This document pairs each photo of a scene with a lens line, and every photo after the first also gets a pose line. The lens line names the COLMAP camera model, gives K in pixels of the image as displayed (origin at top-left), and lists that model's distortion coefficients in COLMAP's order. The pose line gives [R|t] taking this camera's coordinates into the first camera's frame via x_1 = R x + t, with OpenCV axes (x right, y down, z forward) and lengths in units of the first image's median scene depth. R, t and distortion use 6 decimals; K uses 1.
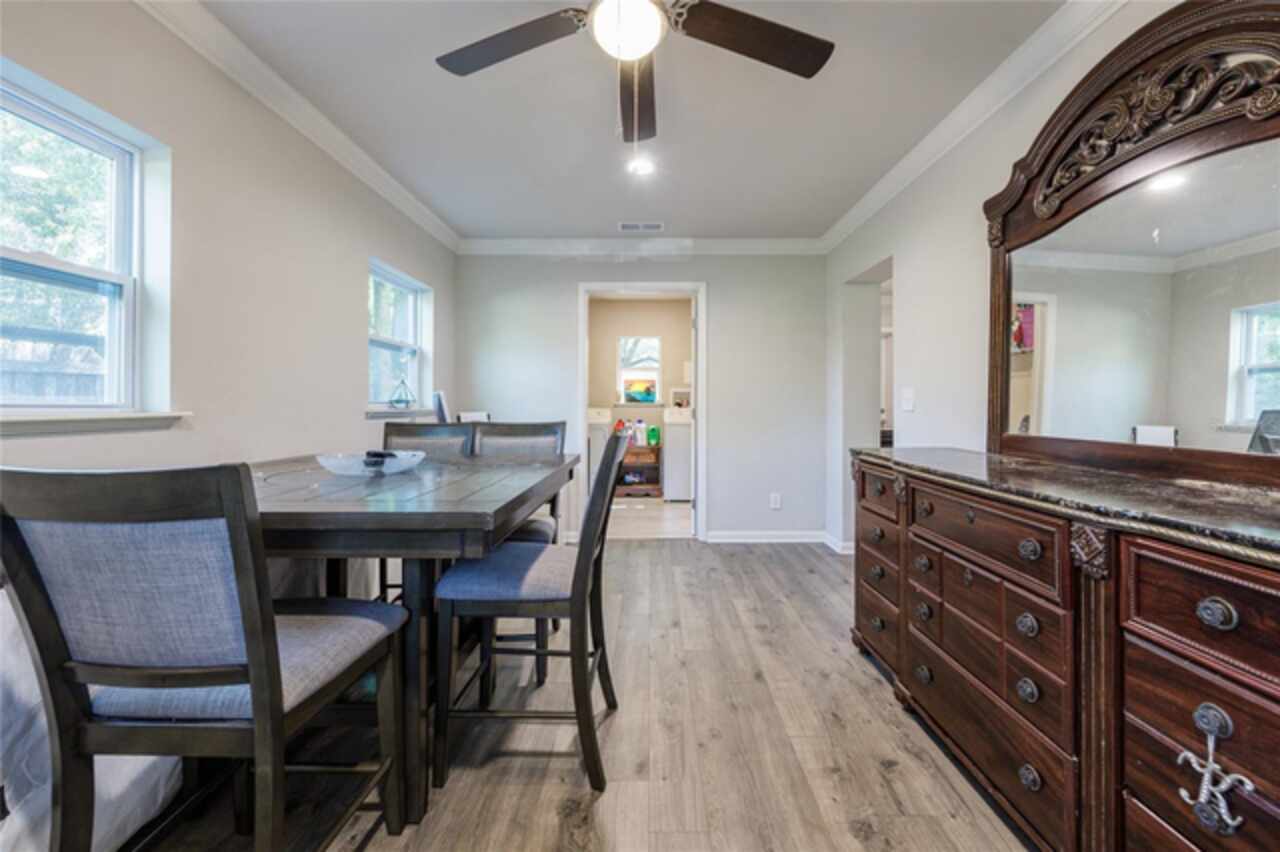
lens RADIAL K [[498.8, 0, 638.2], [0, 498.8, 409.9], [0, 0, 1]] dist [-0.001865, -0.000046]
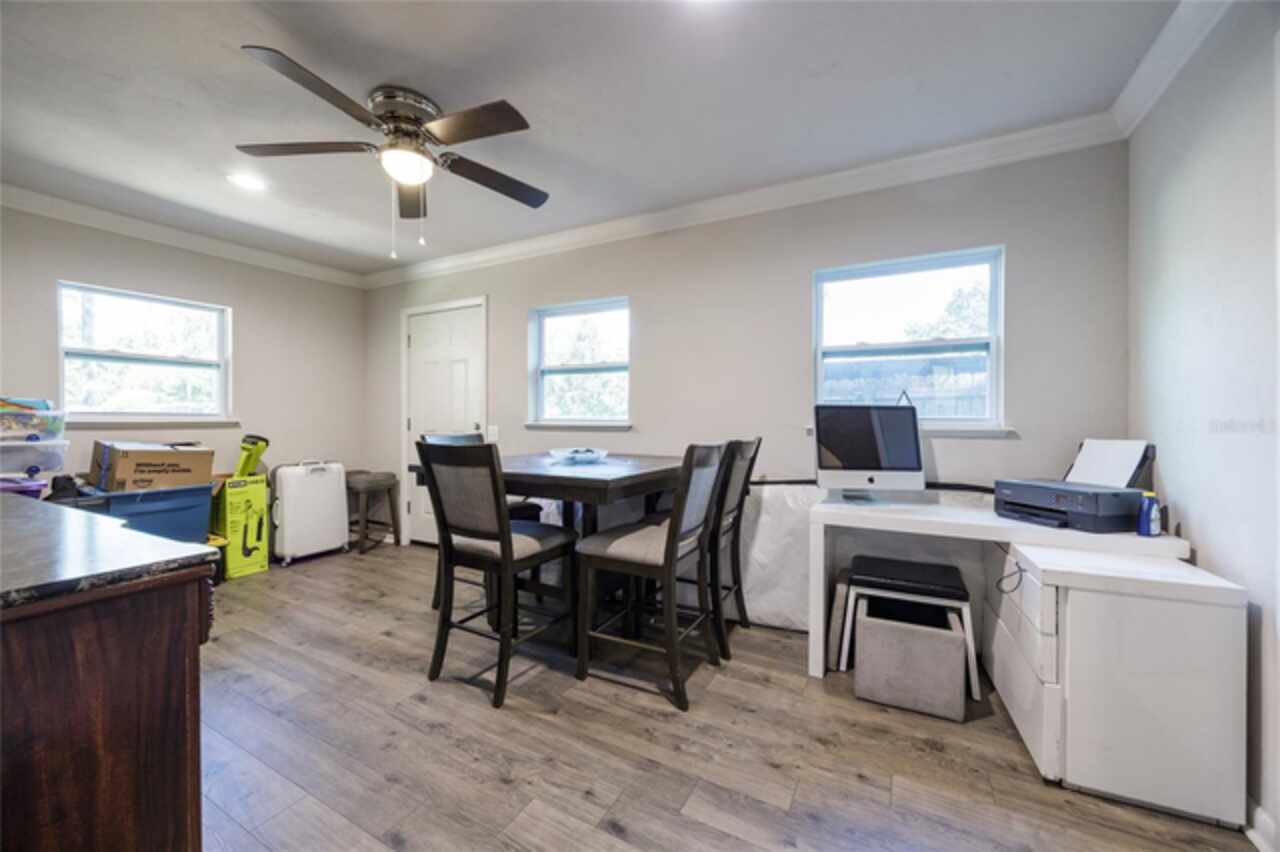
lens RADIAL K [[498.8, 0, 638.2], [0, 498.8, 409.9], [0, 0, 1]] dist [-0.001865, -0.000046]
pose [[-0.470343, -0.022080, -0.882208, 0.380412], [-0.011802, 0.999755, -0.018730, -0.005286], [0.882405, 0.001602, -0.470488, 0.891063]]
